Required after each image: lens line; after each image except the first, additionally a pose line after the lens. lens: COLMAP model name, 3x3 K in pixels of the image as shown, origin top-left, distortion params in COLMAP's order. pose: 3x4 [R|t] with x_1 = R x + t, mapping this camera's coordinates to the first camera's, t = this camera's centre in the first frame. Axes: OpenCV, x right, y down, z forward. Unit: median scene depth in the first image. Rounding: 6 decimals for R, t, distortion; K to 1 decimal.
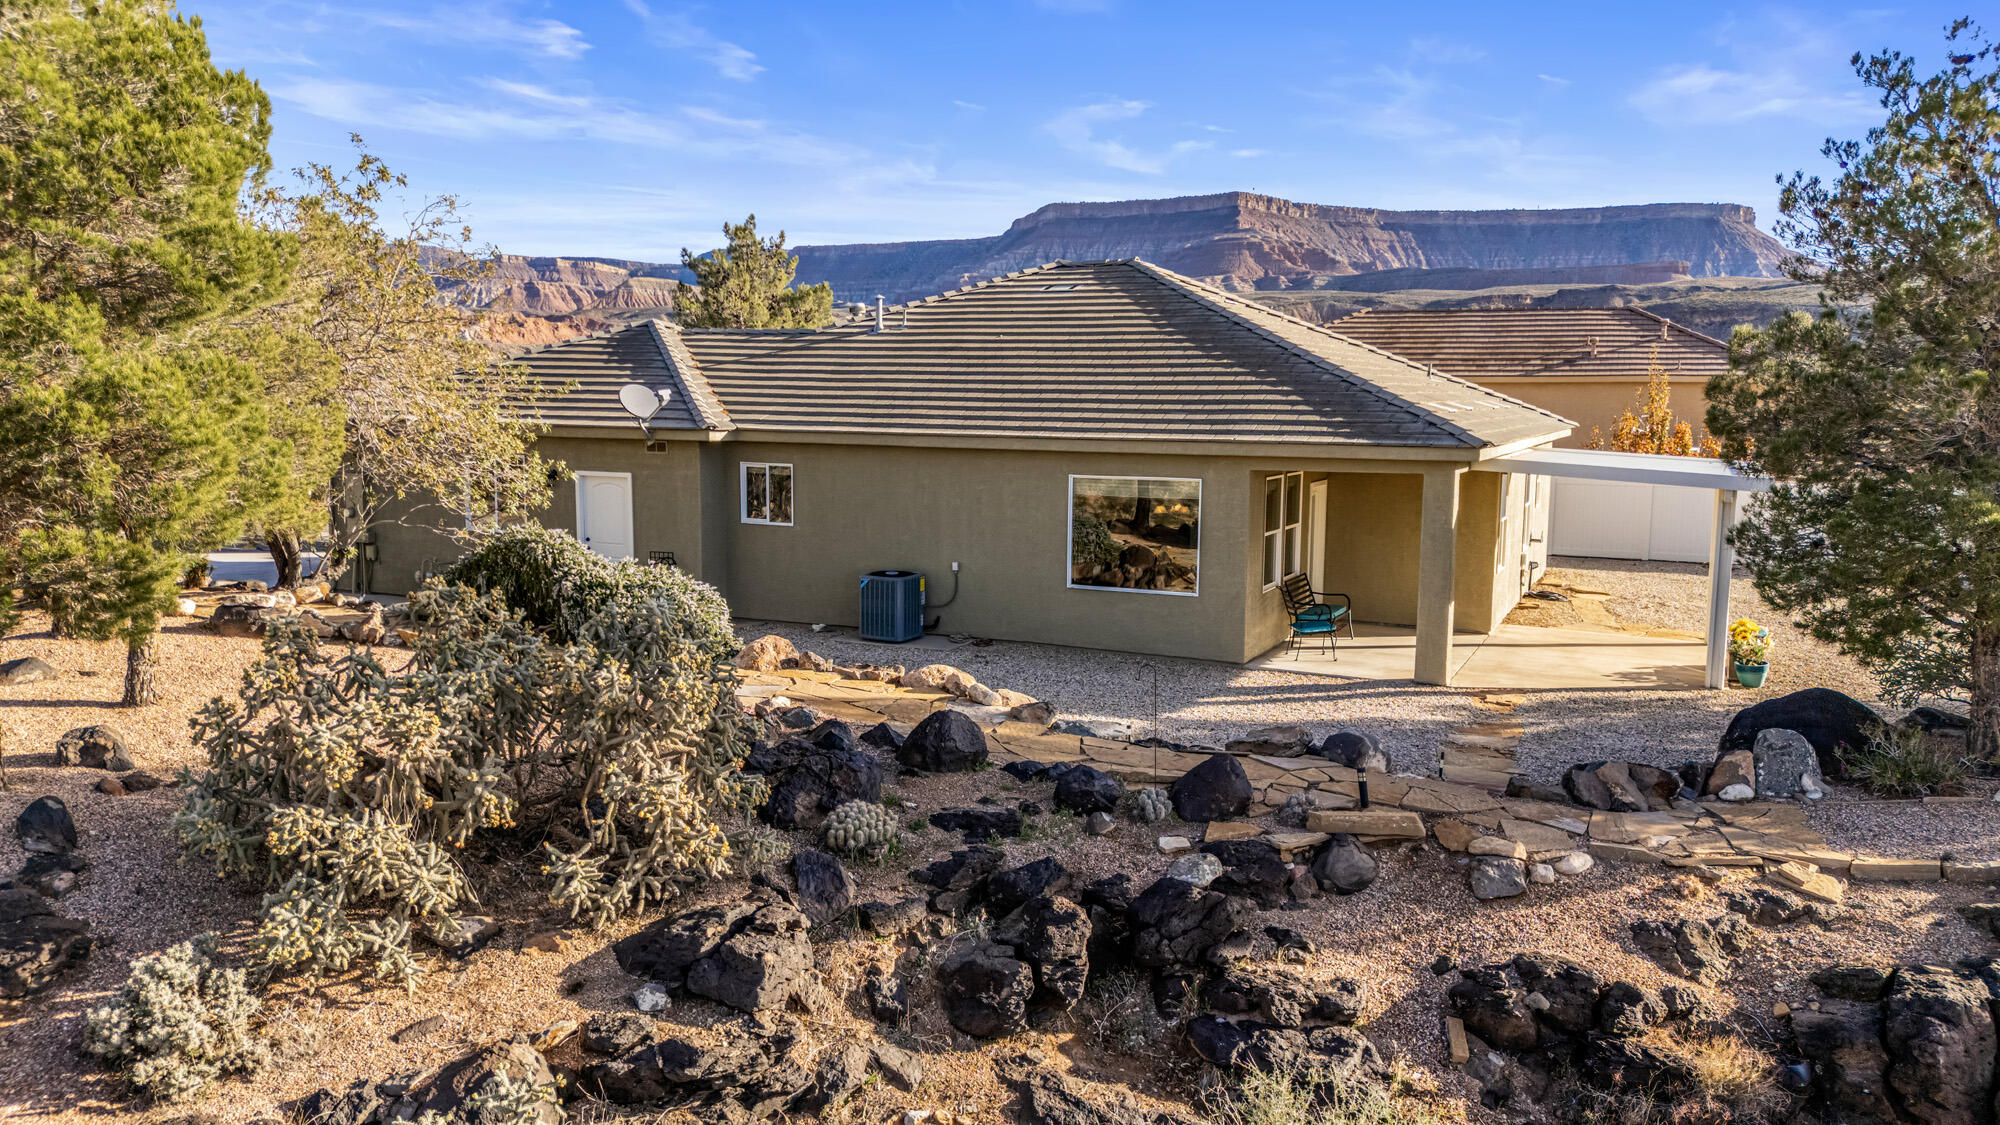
lens RADIAL K [[1455.9, 0, 1007.0], [0, 1455.9, 568.7], [0, 0, 1]] dist [0.074040, -0.077362]
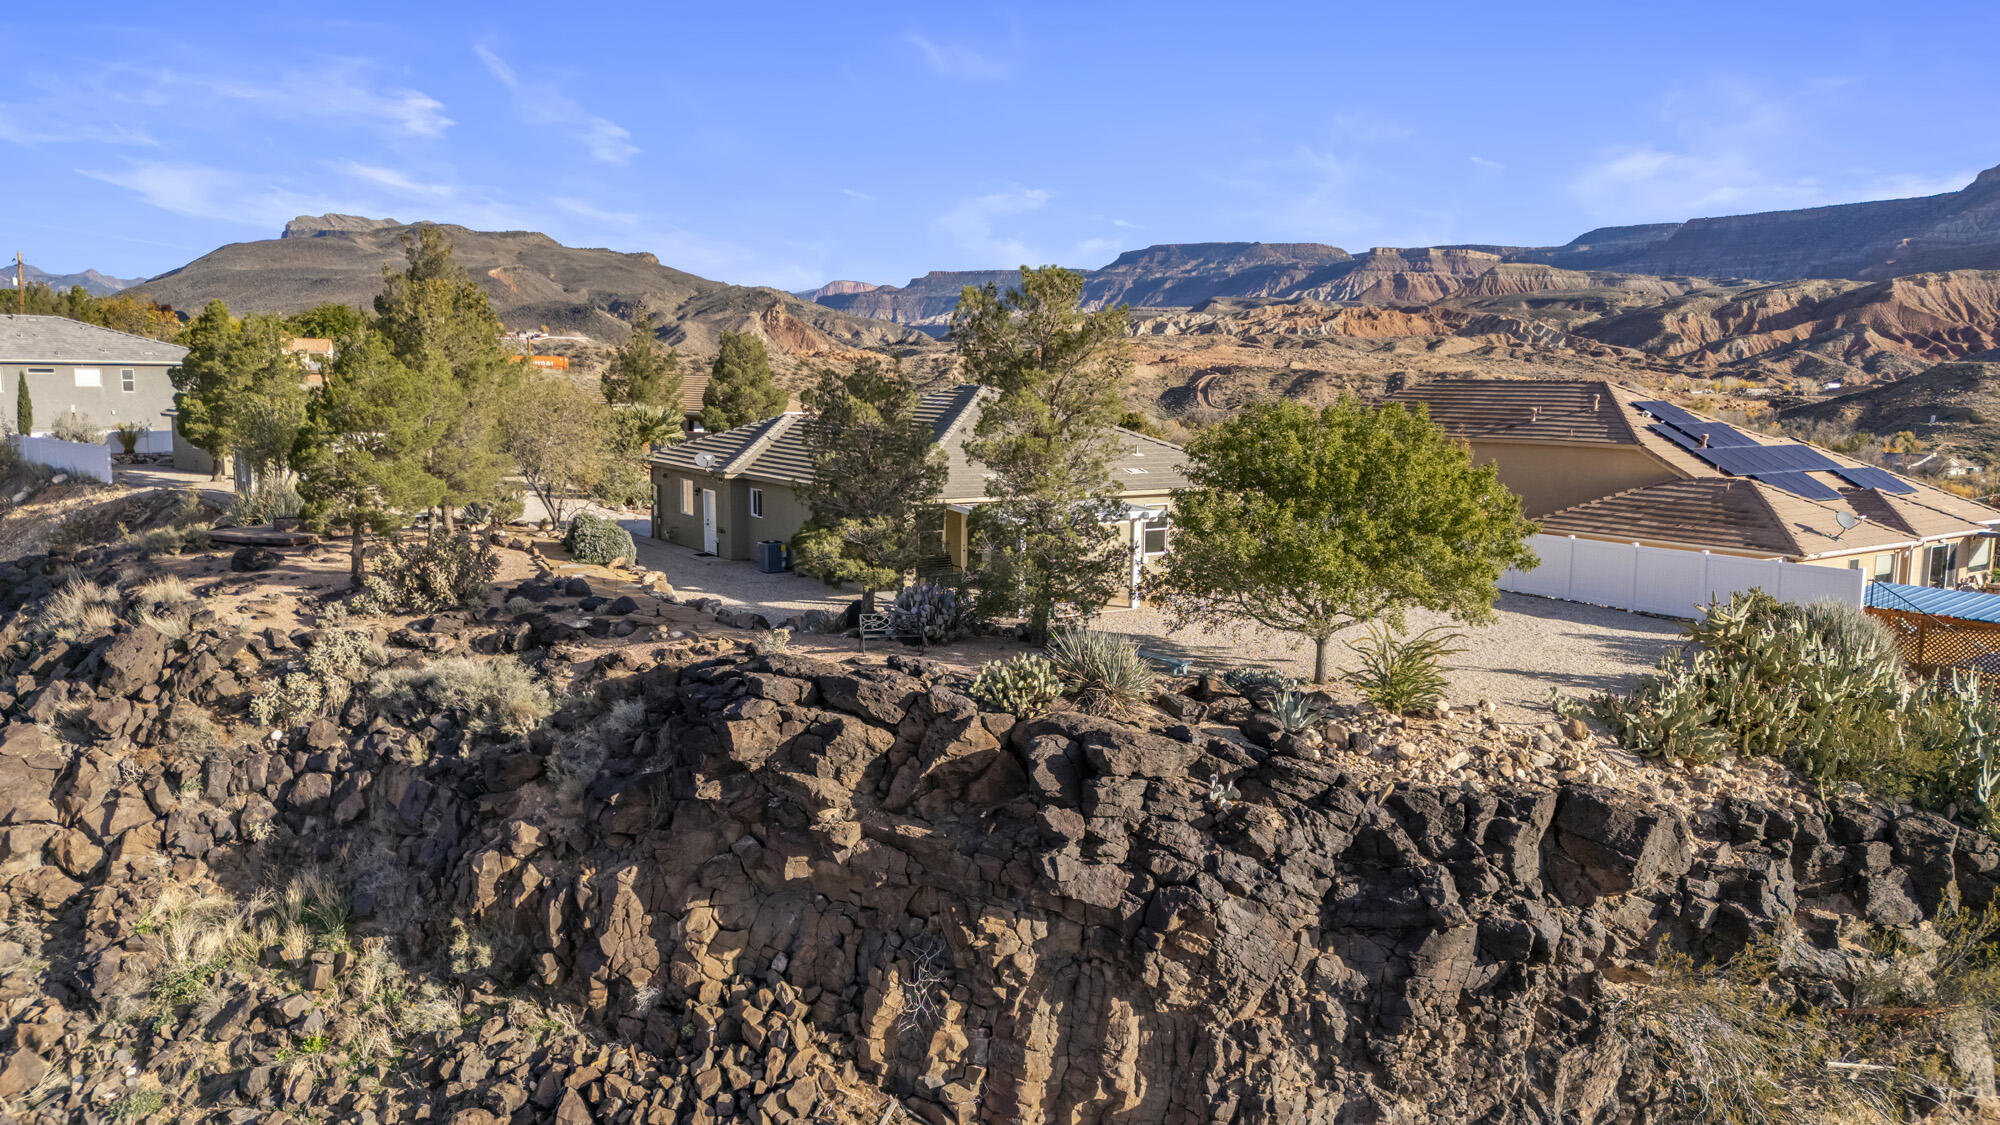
lens RADIAL K [[1453.6, 0, 1006.7], [0, 1453.6, 569.8], [0, 0, 1]] dist [0.088191, -0.103524]
pose [[0.841444, 0.069905, -0.535803, 1.097440], [-0.065418, 0.997482, 0.027405, -0.032876], [0.536369, 0.011991, 0.843898, -0.573682]]
